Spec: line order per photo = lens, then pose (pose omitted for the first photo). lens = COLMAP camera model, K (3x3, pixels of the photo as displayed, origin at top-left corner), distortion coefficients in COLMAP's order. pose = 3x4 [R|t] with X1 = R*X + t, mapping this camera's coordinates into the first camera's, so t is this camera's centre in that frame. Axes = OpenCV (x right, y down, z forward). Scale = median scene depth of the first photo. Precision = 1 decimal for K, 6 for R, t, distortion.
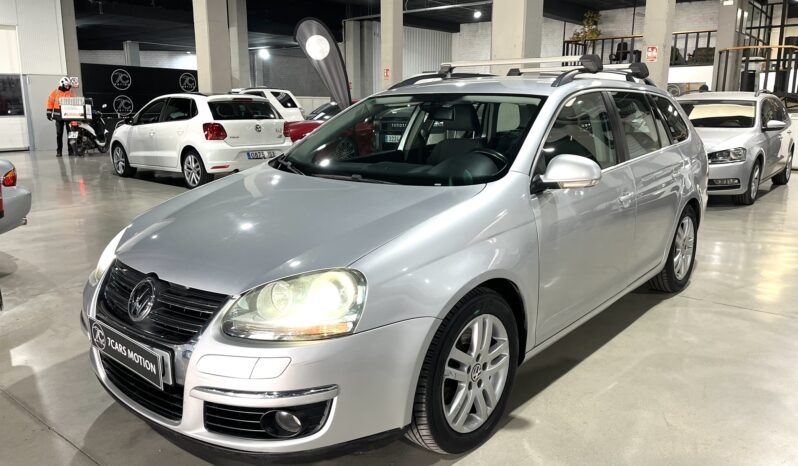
lens RADIAL K [[610.7, 0, 399.1], [0, 610.7, 237.2], [0, 0, 1]] dist [0.057962, -0.097874]
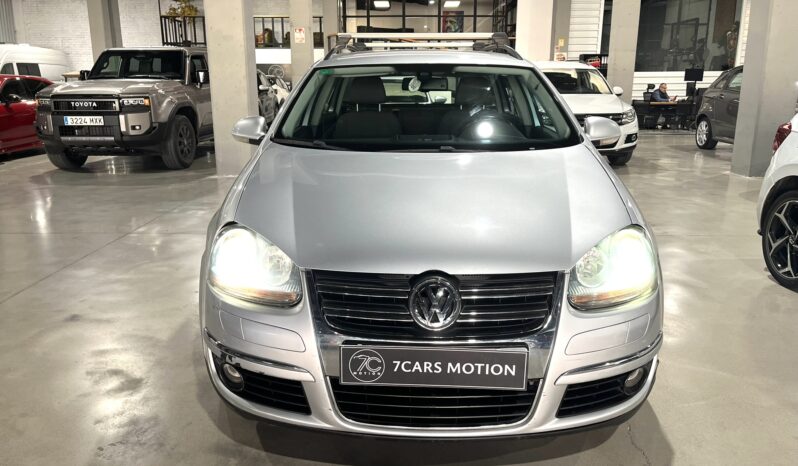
lens RADIAL K [[610.7, 0, 399.1], [0, 610.7, 237.2], [0, 0, 1]] dist [0.057962, -0.097874]
pose [[0.767081, -0.150194, 0.623722, -0.261024], [0.131149, 0.988390, 0.076714, -0.015553], [-0.628003, 0.022955, 0.777873, 0.104582]]
